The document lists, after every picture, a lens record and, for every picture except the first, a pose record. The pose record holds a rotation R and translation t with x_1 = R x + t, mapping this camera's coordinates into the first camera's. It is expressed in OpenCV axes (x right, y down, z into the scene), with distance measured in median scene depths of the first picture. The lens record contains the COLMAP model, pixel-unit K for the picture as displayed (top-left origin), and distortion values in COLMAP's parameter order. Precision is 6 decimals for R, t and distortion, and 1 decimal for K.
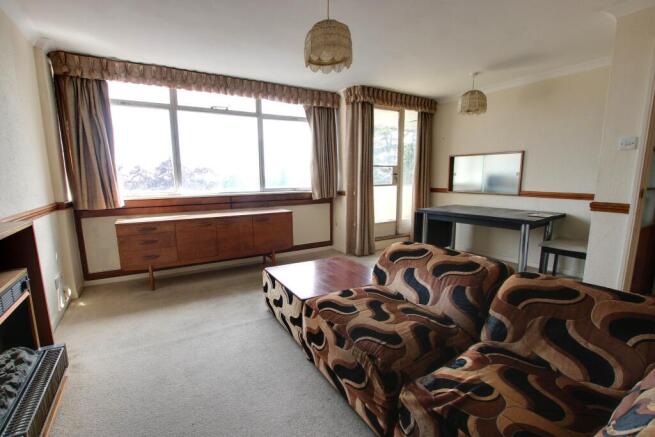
lens RADIAL K [[311.5, 0, 325.9], [0, 311.5, 222.9], [0, 0, 1]] dist [-0.000939, 0.000251]
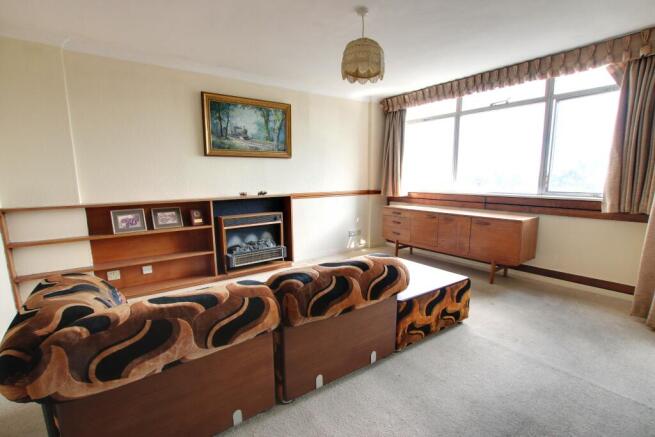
lens RADIAL K [[311.5, 0, 325.9], [0, 311.5, 222.9], [0, 0, 1]] dist [-0.000939, 0.000251]
pose [[0.098350, 0.156380, -0.982788, 0.610521], [-0.146436, 0.979100, 0.141139, -0.068870], [0.984319, 0.130035, 0.119194, 0.420296]]
